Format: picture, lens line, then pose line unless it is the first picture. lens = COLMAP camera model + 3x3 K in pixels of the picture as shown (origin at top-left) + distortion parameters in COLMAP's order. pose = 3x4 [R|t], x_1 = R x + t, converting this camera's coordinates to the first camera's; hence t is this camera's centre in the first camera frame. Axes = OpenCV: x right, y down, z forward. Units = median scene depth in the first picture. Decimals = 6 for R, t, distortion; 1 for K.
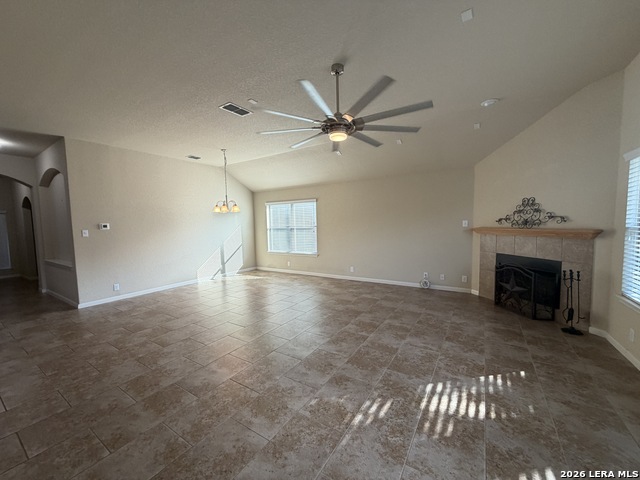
lens RADIAL K [[256.2, 0, 320.0], [0, 256.2, 240.0], [0, 0, 1]] dist [-0.000849, 0.000047]
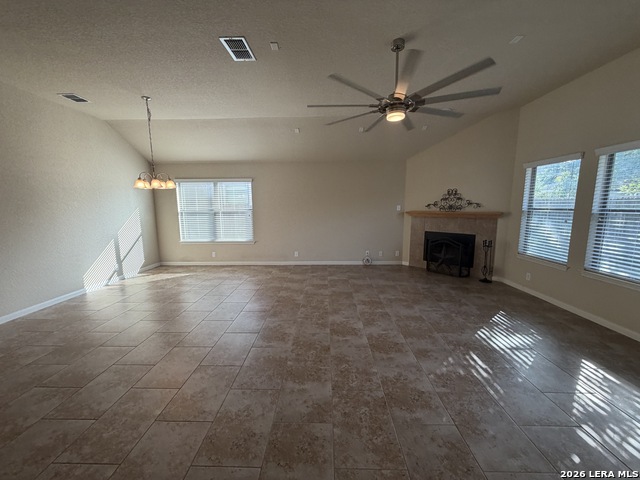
lens RADIAL K [[254.2, 0, 319.7], [0, 254.2, 242.3], [0, 0, 1]] dist [-0.002405, -0.000169]
pose [[0.853127, -0.060207, 0.518217, -0.424996], [0.024305, 0.996827, 0.075800, -0.003146], [-0.521136, -0.052072, 0.851883, 0.180761]]
